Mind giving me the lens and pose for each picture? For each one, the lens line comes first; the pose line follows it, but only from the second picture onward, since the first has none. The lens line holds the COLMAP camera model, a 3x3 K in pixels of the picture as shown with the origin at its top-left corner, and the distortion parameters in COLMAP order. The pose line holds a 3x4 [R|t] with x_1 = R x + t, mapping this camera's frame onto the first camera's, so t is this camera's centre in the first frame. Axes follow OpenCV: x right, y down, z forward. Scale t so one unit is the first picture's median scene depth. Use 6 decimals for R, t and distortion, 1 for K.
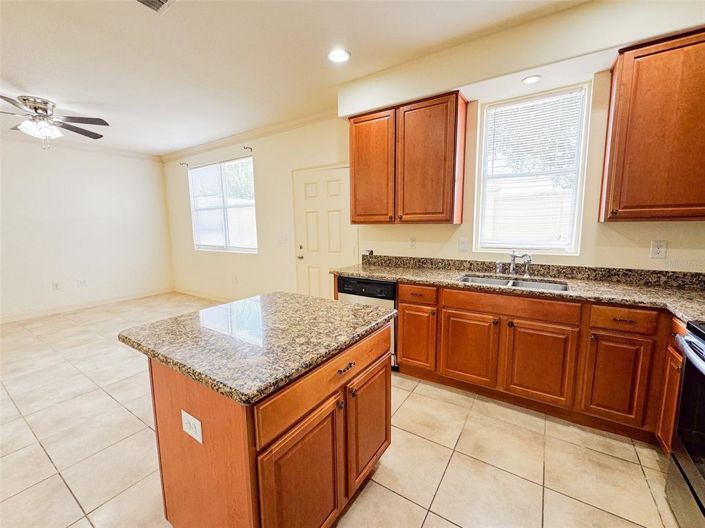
lens RADIAL K [[295.1, 0, 352.9], [0, 295.1, 263.8], [0, 0, 1]] dist [-0.006359, 0.000707]
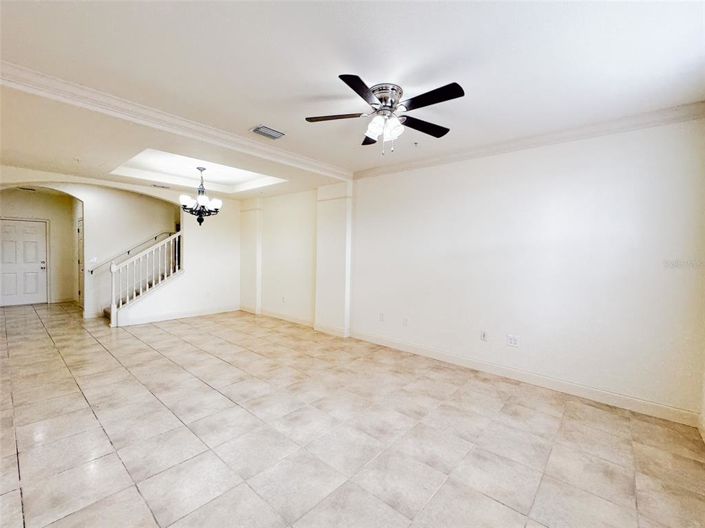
lens RADIAL K [[312.4, 0, 350.7], [0, 312.4, 263.2], [0, 0, 1]] dist [-0.004461, 0.002192]
pose [[-0.143981, 0.047876, -0.988422, -0.283515], [-0.157350, 0.985014, 0.070632, -0.180809], [0.976991, 0.165698, -0.134290, 1.203156]]
